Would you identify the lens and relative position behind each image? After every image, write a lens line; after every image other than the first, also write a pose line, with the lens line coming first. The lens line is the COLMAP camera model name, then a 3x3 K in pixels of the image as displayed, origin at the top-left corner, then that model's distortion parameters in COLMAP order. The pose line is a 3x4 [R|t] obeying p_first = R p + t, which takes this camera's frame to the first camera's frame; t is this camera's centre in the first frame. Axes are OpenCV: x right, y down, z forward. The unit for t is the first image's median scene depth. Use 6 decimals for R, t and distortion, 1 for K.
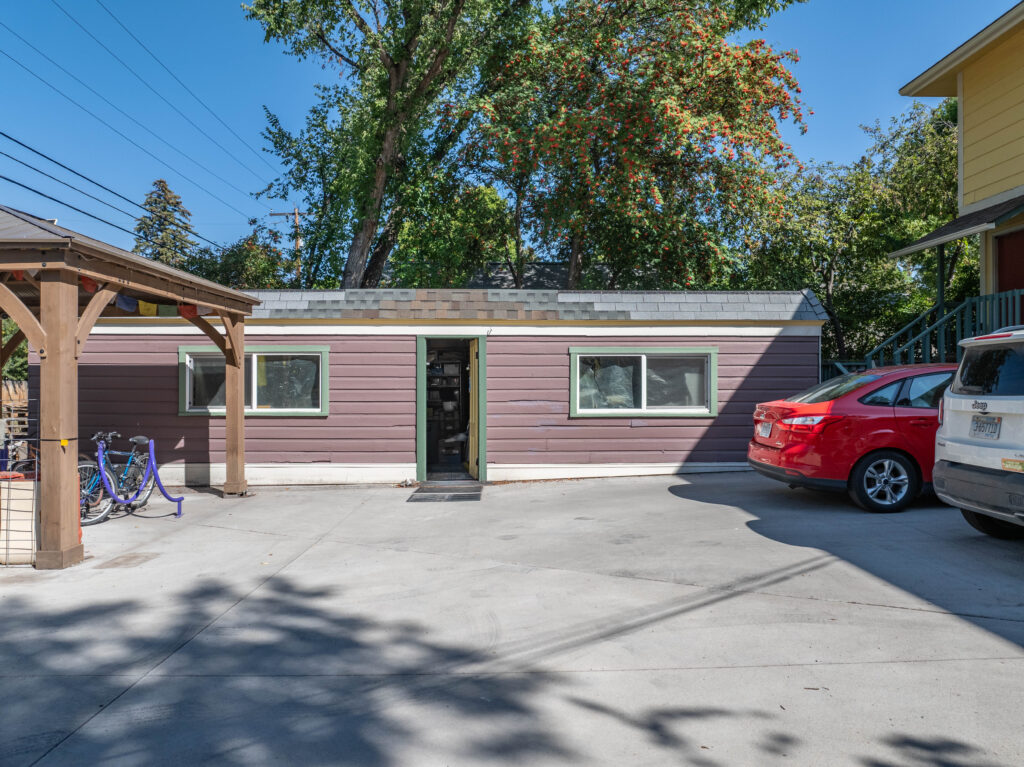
lens RADIAL K [[726.1, 0, 508.5], [0, 726.1, 382.7], [0, 0, 1]] dist [-0.039275, 0.007981]
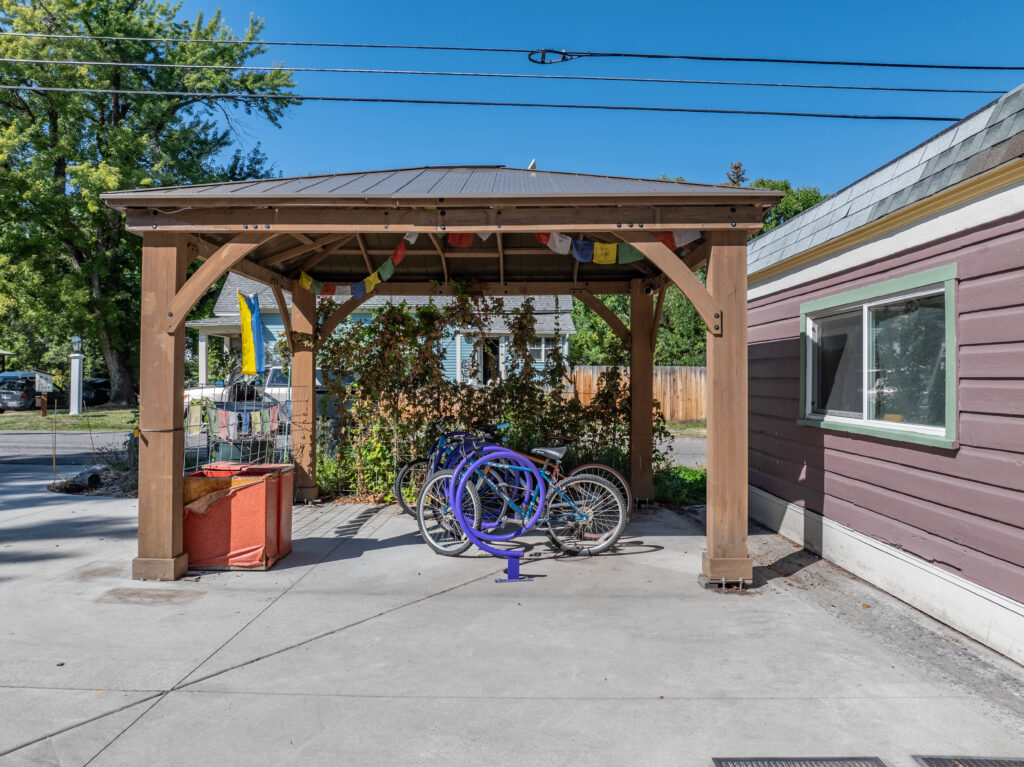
lens RADIAL K [[726.1, 0, 514.6], [0, 726.1, 380.5], [0, 0, 1]] dist [-0.039275, 0.007981]
pose [[-0.012484, 0.001539, -0.999921, 0.126537], [-0.001964, 0.999997, 0.001563, 0.009837], [0.999920, 0.001983, -0.012481, 0.772154]]
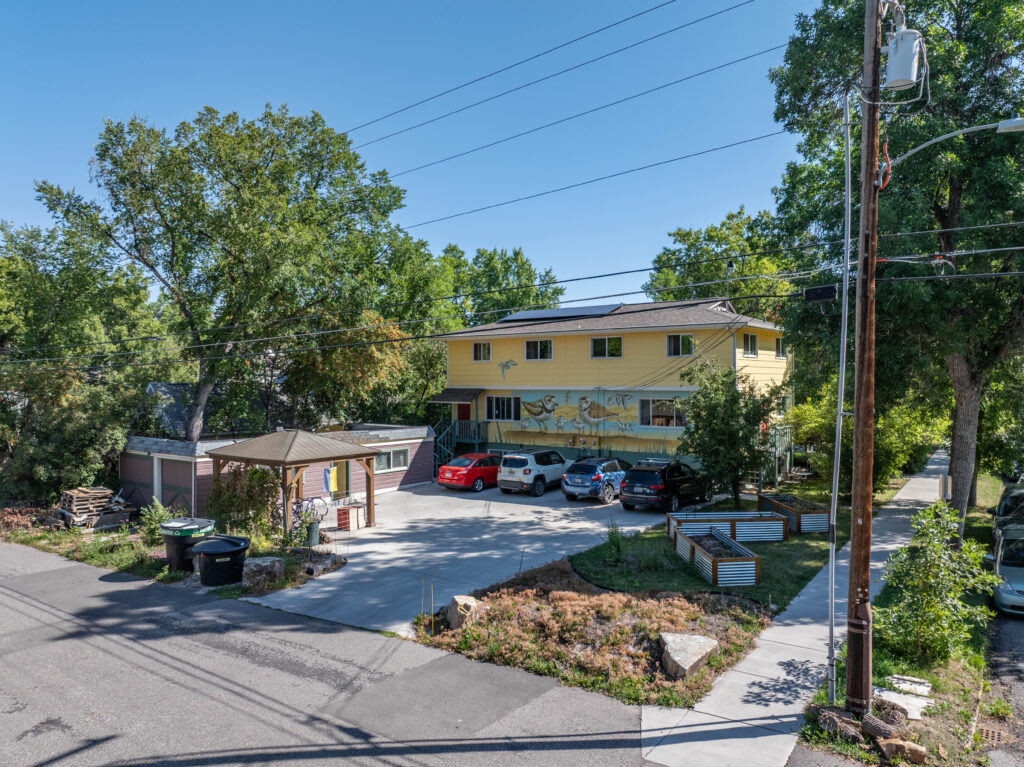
lens RADIAL K [[726.1, 0, 510.2], [0, 726.1, 385.7], [0, 0, 1]] dist [-0.039275, 0.007981]
pose [[0.607588, -0.003815, 0.794243, -1.894897], [0.004354, 0.999989, 0.001473, -0.310601], [-0.794240, 0.002563, 0.607598, -1.205310]]
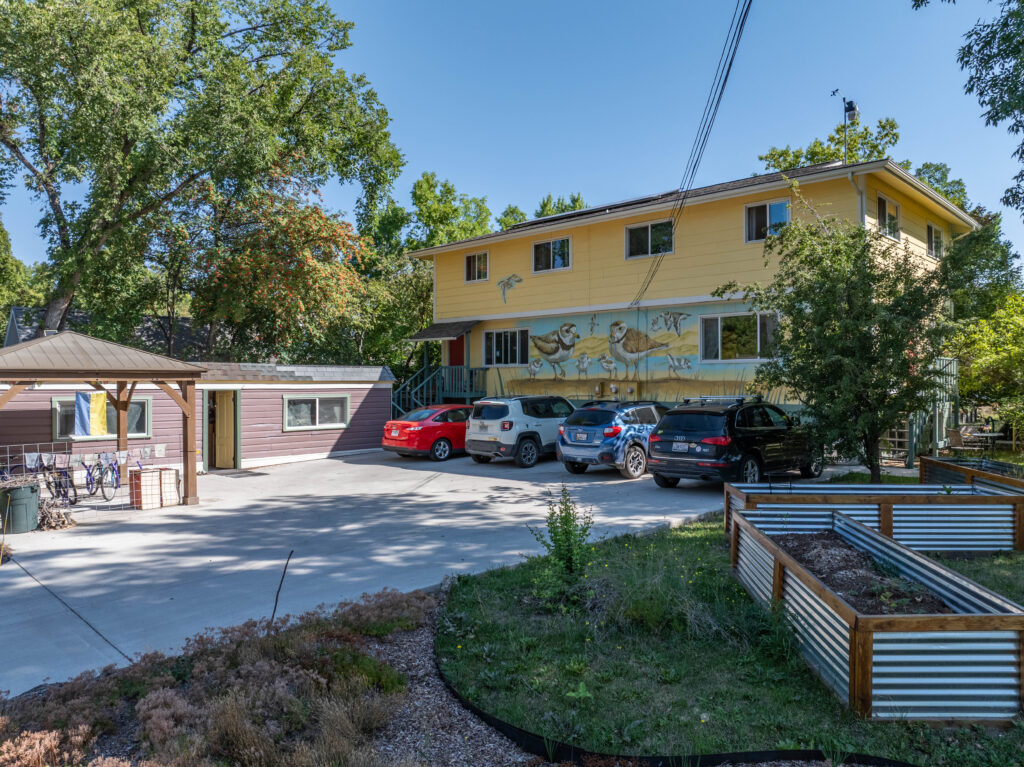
lens RADIAL K [[726.1, 0, 512.2], [0, 726.1, 381.4], [0, 0, 1]] dist [-0.039275, 0.007981]
pose [[0.701395, 0.001201, 0.712772, -0.851434], [0.002955, 0.999985, -0.004593, -0.073806], [-0.712766, 0.005328, 0.701381, -0.765835]]
